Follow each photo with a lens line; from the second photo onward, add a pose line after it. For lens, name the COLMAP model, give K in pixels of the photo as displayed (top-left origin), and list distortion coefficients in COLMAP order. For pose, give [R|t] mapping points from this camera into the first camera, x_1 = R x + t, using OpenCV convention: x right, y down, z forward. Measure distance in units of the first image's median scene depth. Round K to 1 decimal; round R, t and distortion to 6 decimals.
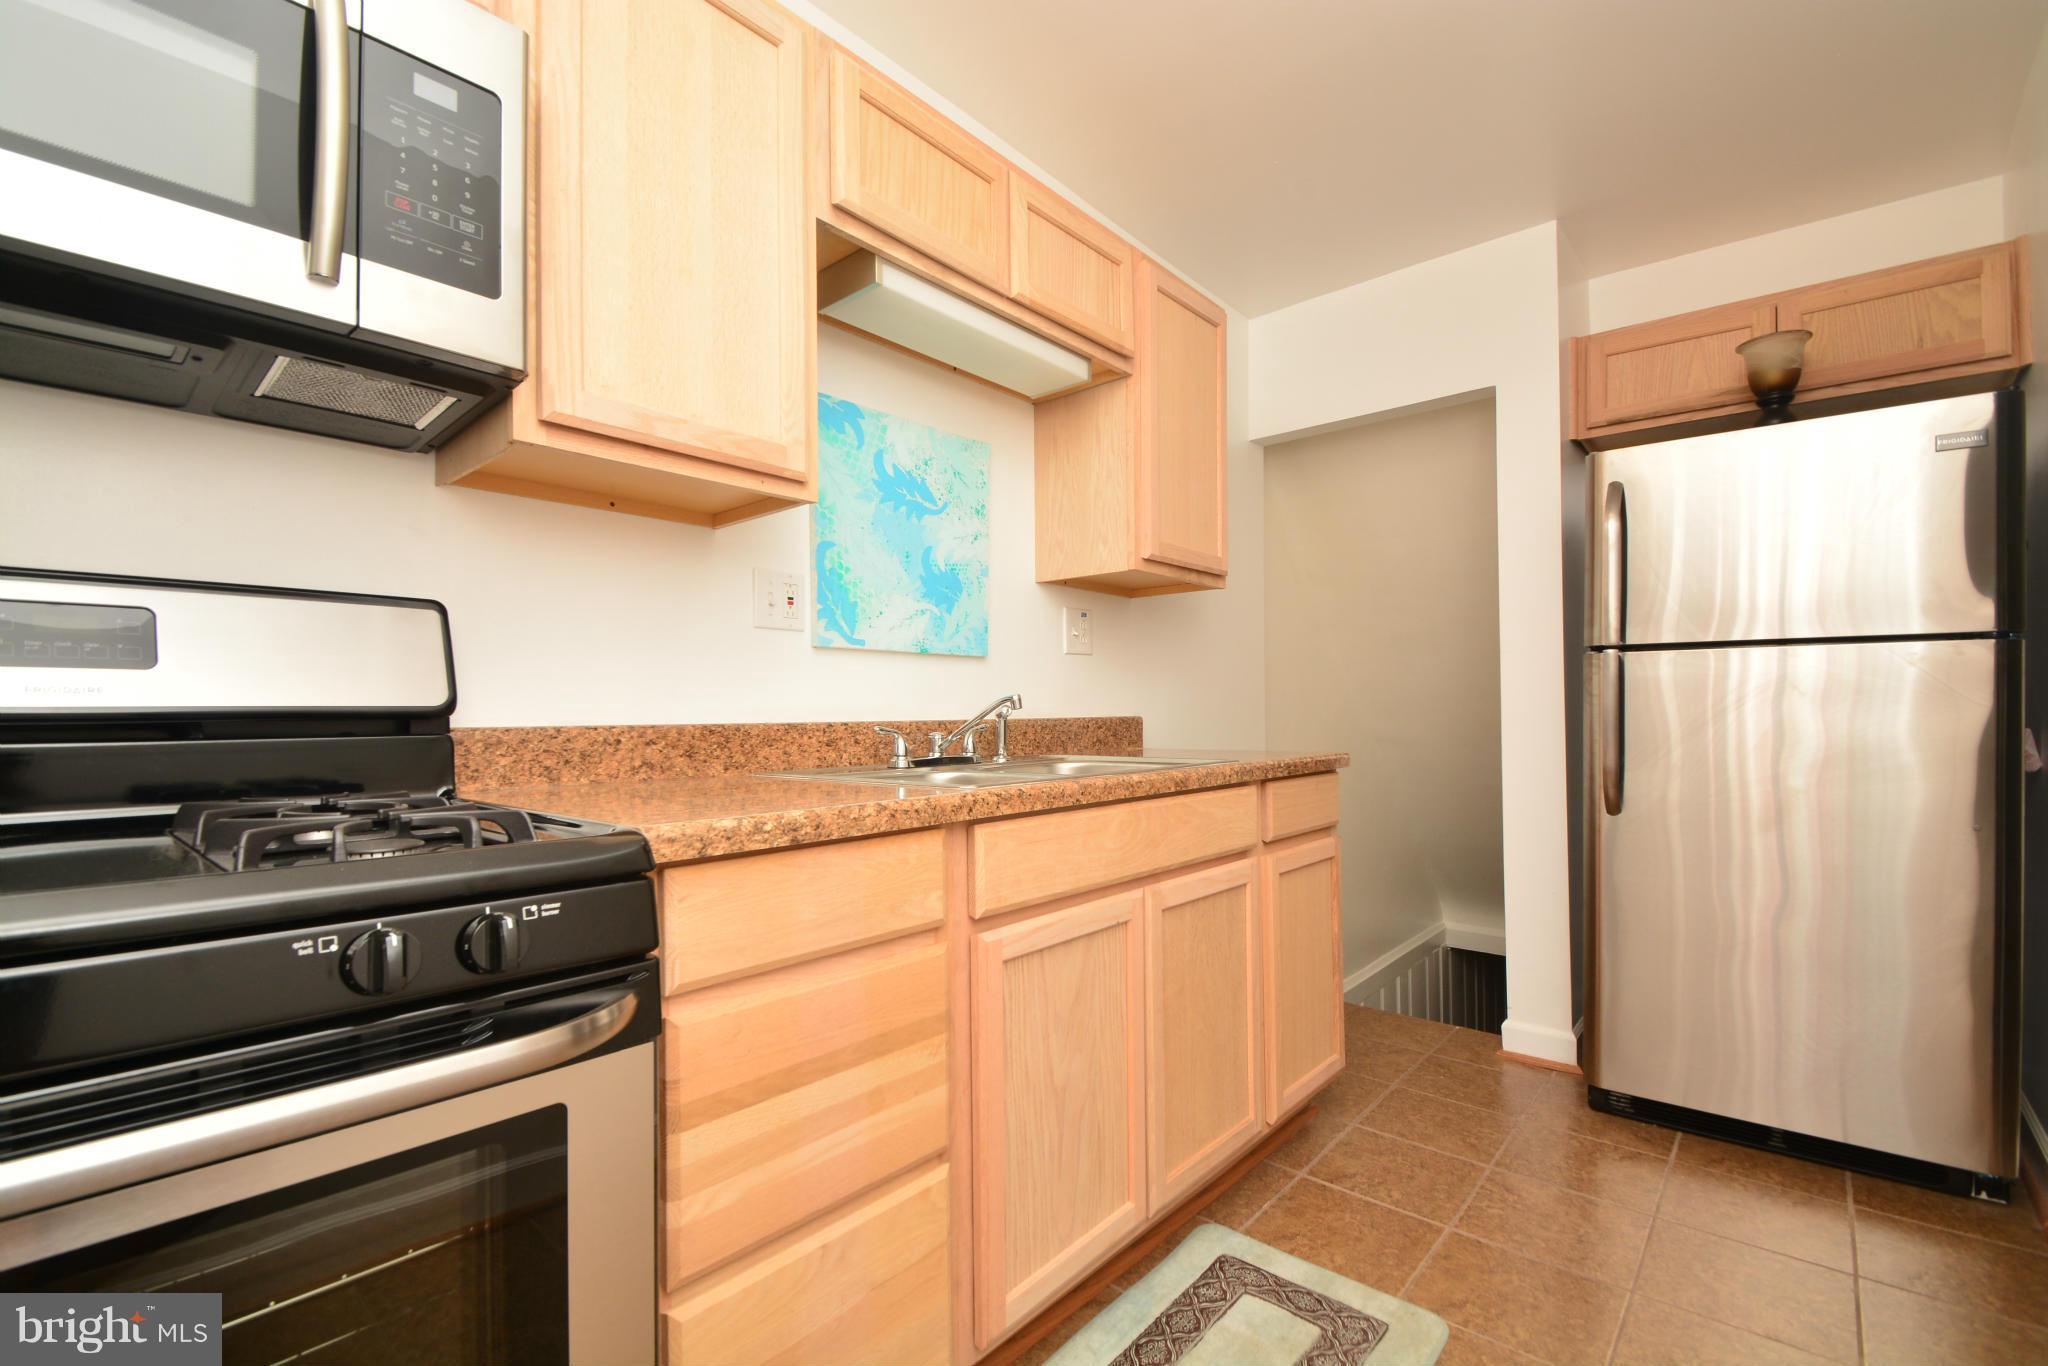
lens RADIAL K [[898.4, 0, 1000.6], [0, 898.4, 714.7], [0, 0, 1]] dist [0.013106, -0.012613]
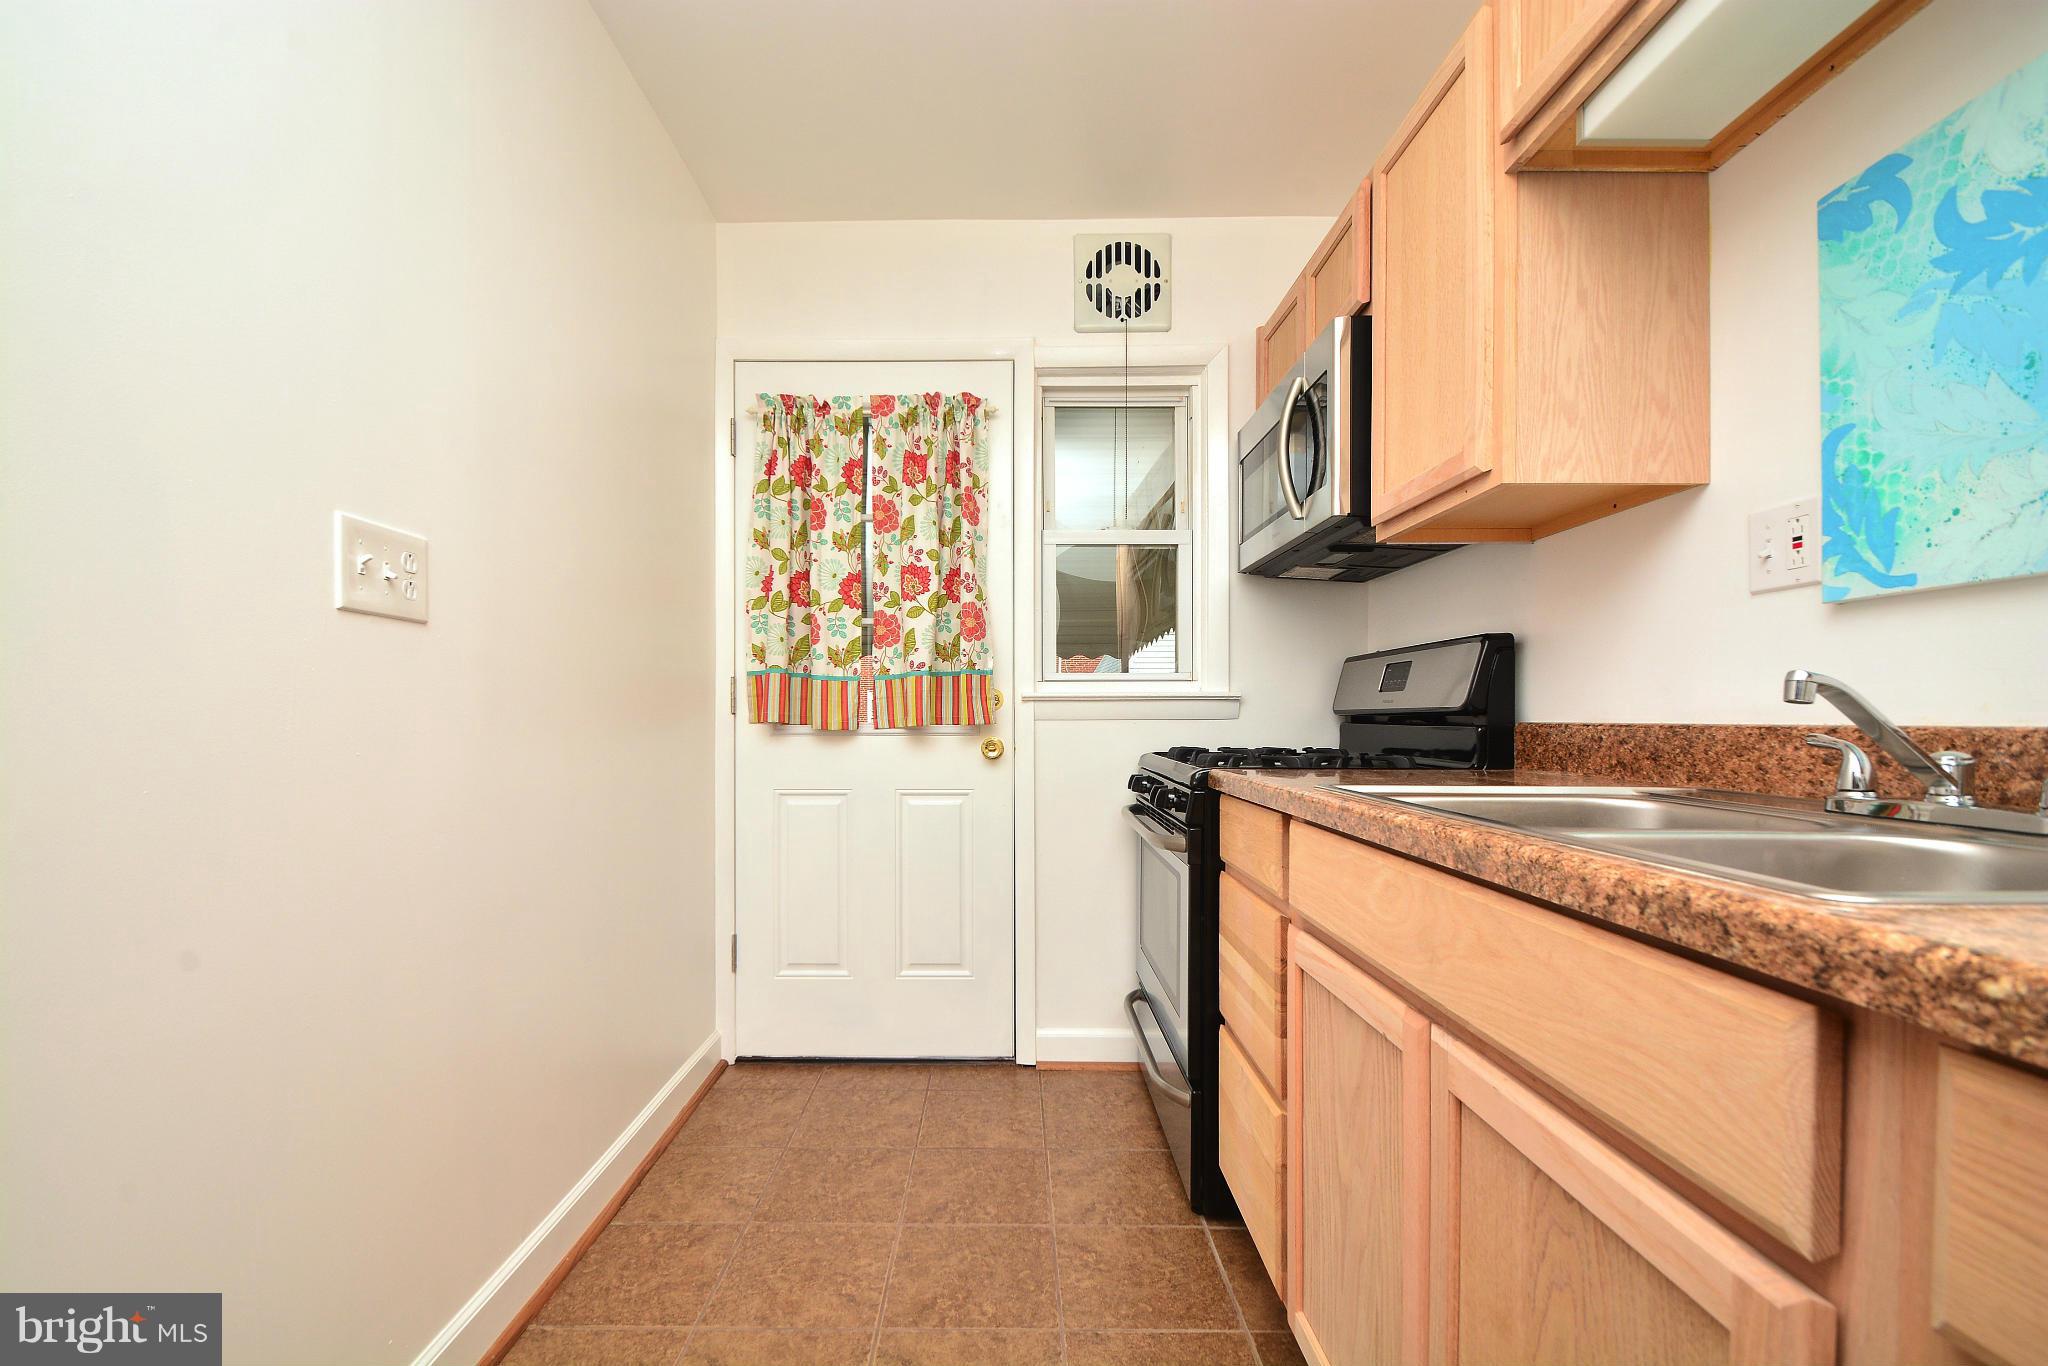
lens RADIAL K [[898.4, 0, 1000.6], [0, 898.4, 714.7], [0, 0, 1]] dist [0.013106, -0.012613]
pose [[-0.750208, 0.005269, -0.661181, 0.623434], [0.004516, 0.999986, 0.002845, -0.003176], [0.661186, -0.000852, -0.750221, 1.060891]]
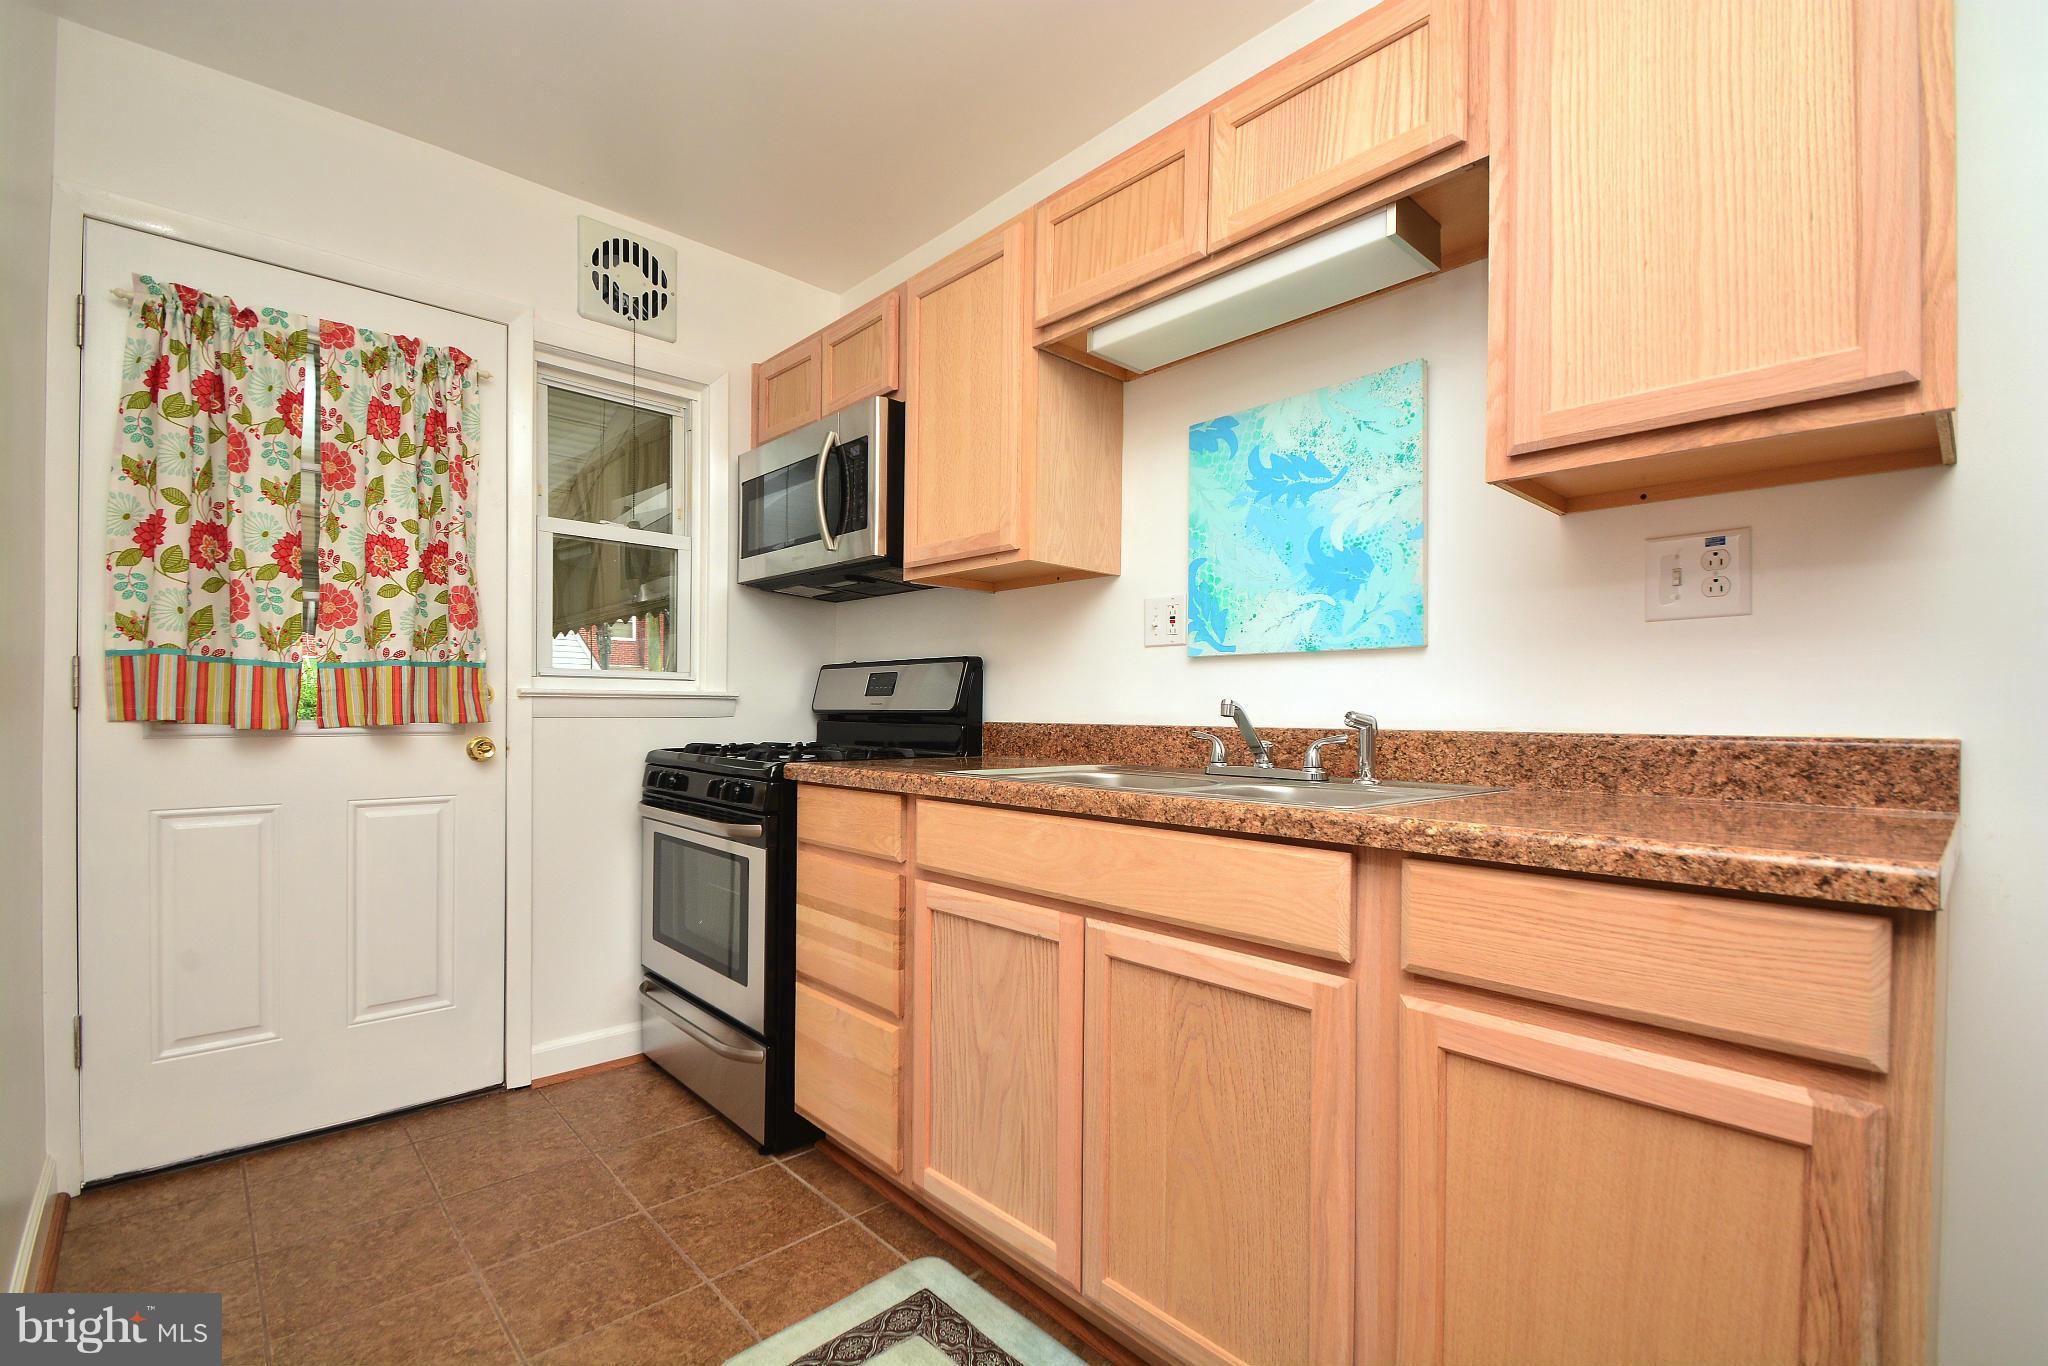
lens RADIAL K [[896.5, 0, 993.7], [0, 896.5, 715.7], [0, 0, 1]] dist [0.011770, -0.014511]
pose [[-0.100657, 0.010884, -0.994862, 0.892509], [-0.008486, 0.999894, 0.011797, -0.014617], [0.994885, 0.009629, -0.100554, 0.849275]]
